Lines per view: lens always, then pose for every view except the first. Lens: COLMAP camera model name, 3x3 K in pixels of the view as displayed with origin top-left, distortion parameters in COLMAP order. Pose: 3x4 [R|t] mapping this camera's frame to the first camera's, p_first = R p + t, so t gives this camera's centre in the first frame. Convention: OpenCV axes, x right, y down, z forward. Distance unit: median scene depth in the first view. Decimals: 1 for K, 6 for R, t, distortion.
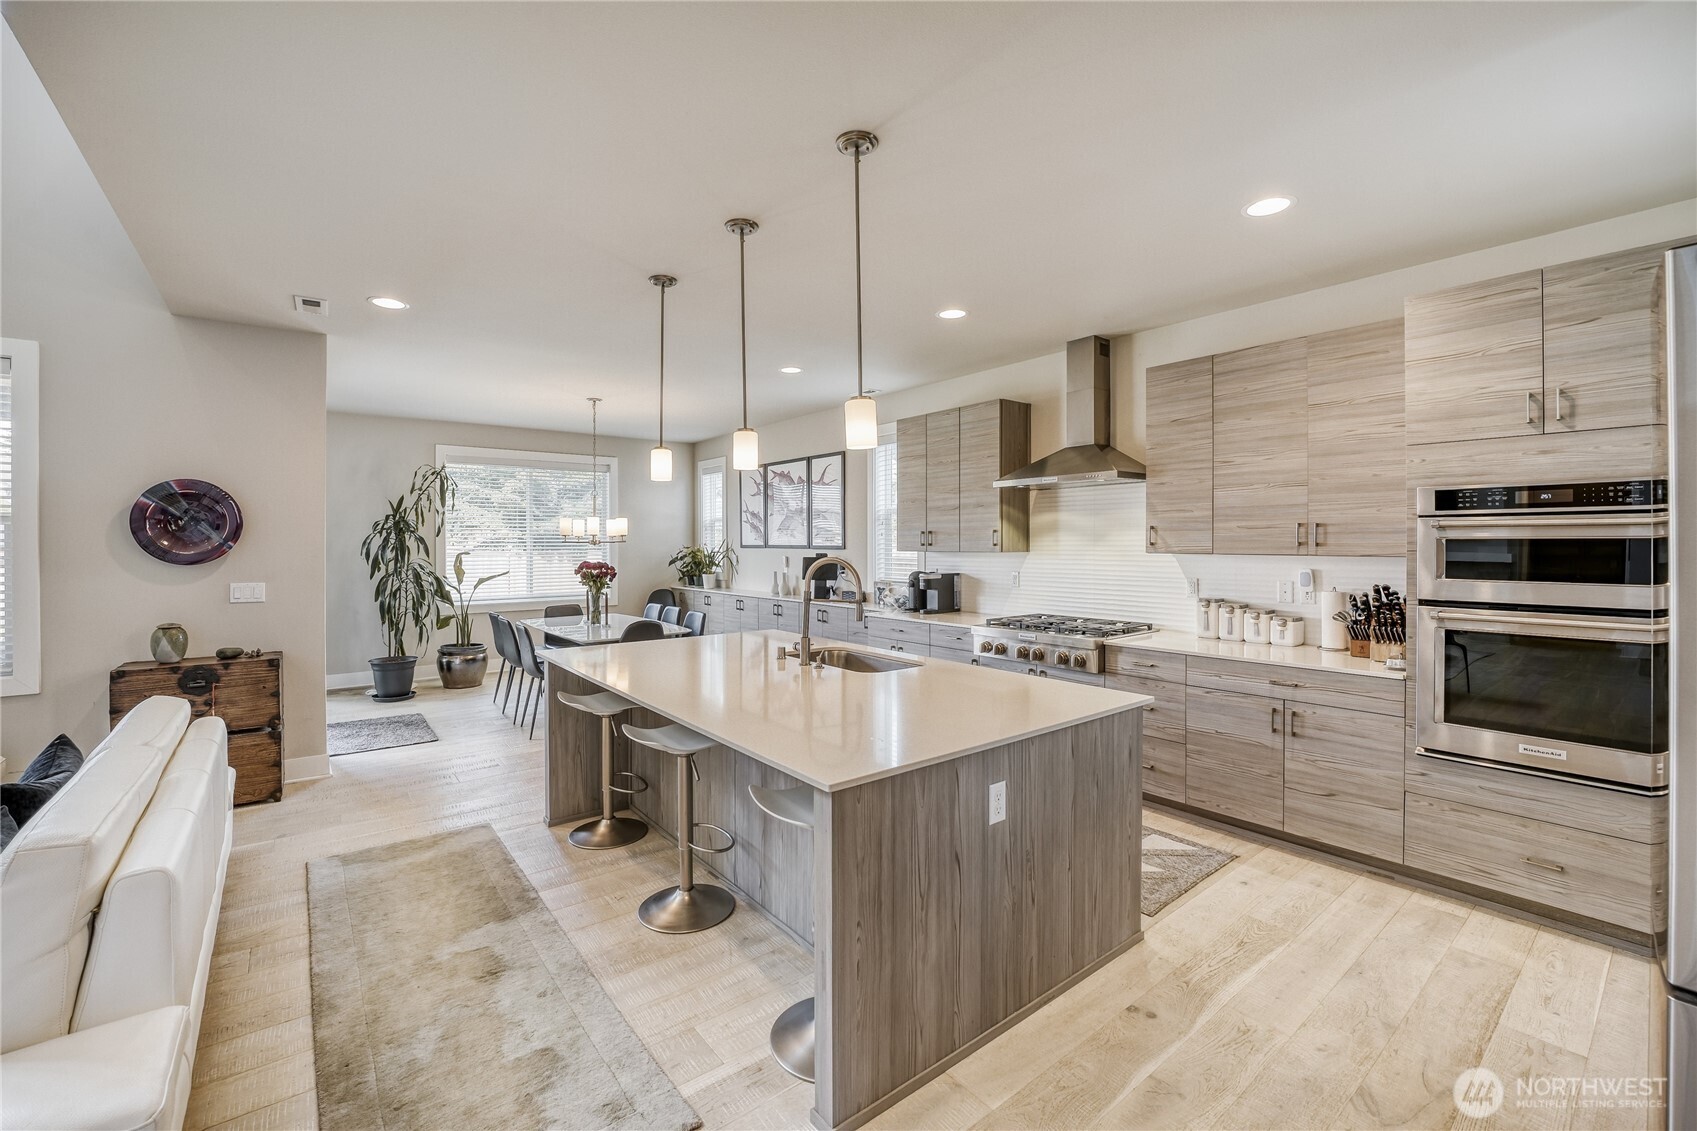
lens RADIAL K [[700.6, 0, 851.5], [0, 700.6, 542.8], [0, 0, 1]] dist [-0.027112, -0.000019]
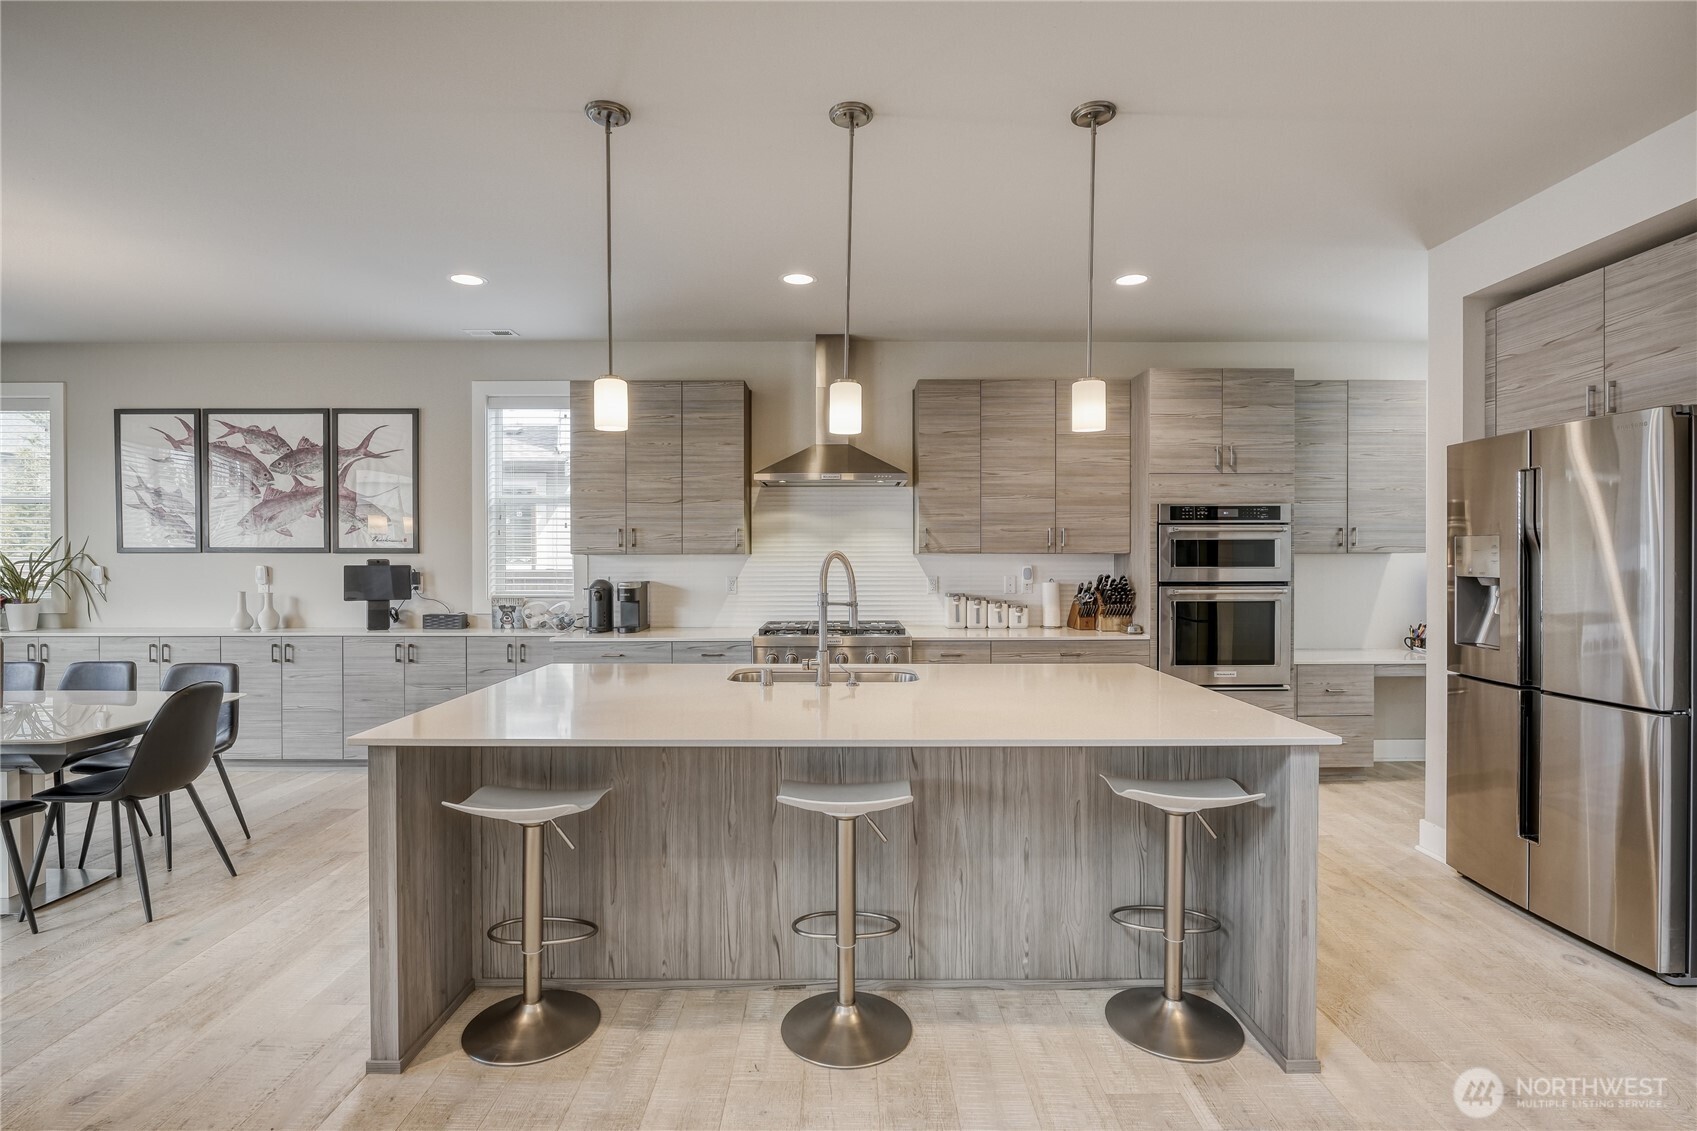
lens RADIAL K [[801.5, 0, 839.9], [0, 801.5, 561.1], [0, 0, 1]] dist [-0.012087, -0.000333]
pose [[0.625714, -0.003039, 0.780047, -0.658965], [-0.000937, 0.999989, 0.004648, 0.023292], [-0.780052, -0.003640, 0.625704, 0.355785]]
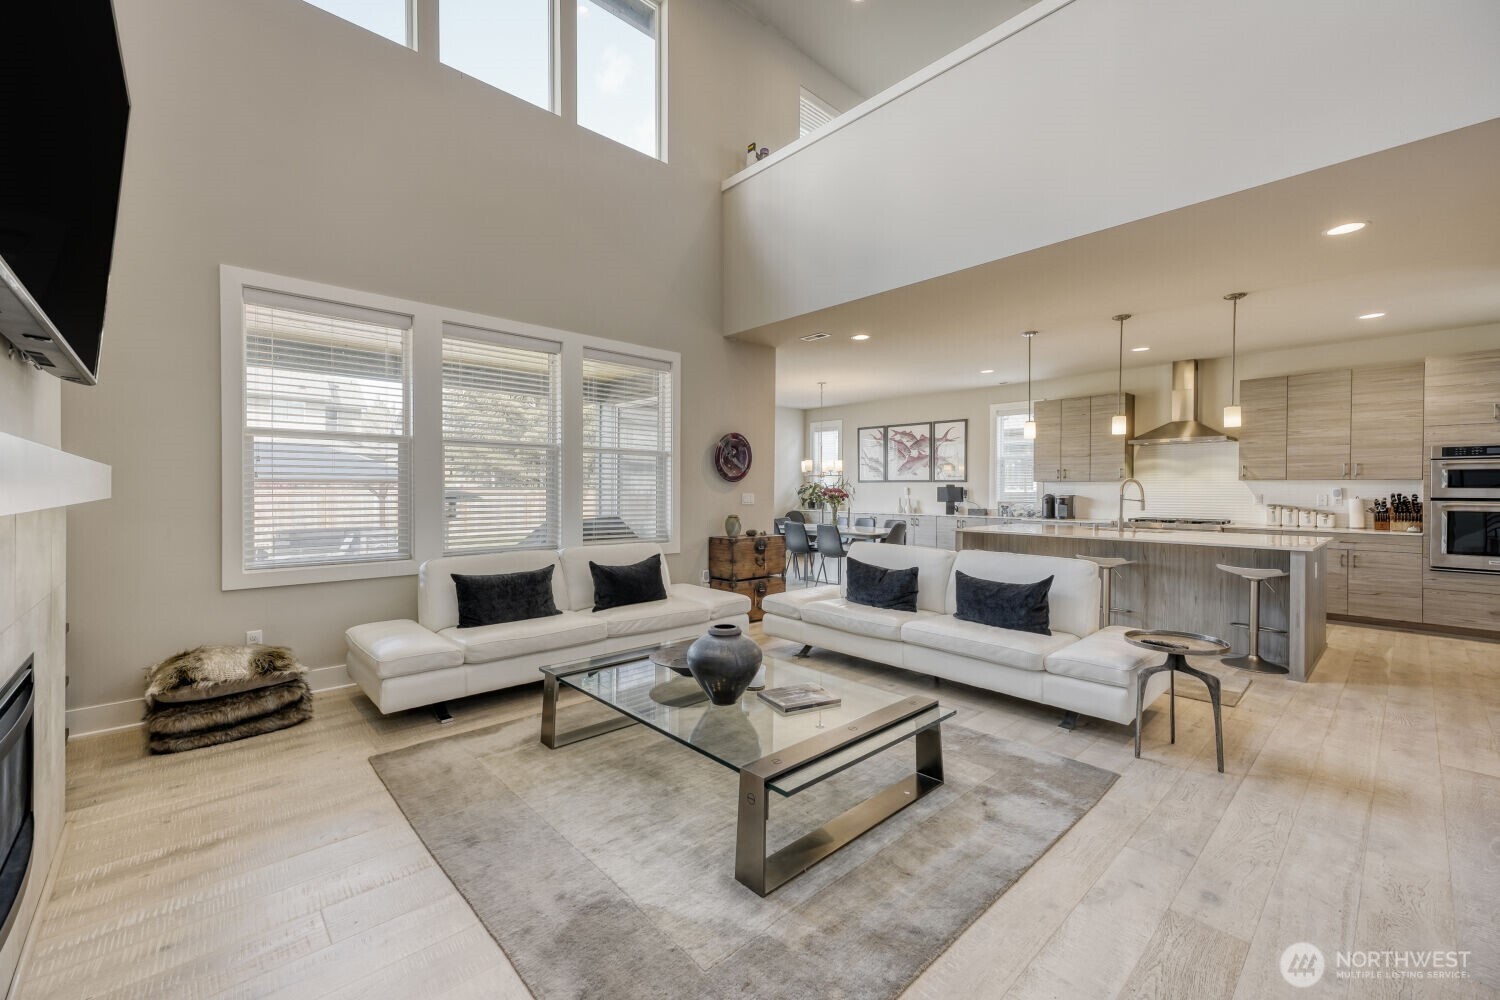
lens RADIAL K [[600.1, 0, 749.5], [0, 600.1, 492.9], [0, 0, 1]] dist [0.001355, 0.000731]
pose [[0.997812, 0.006874, 0.065753, -1.061568], [-0.007310, 0.999953, 0.006390, 0.051919], [-0.065706, -0.006857, 0.997815, -0.549945]]
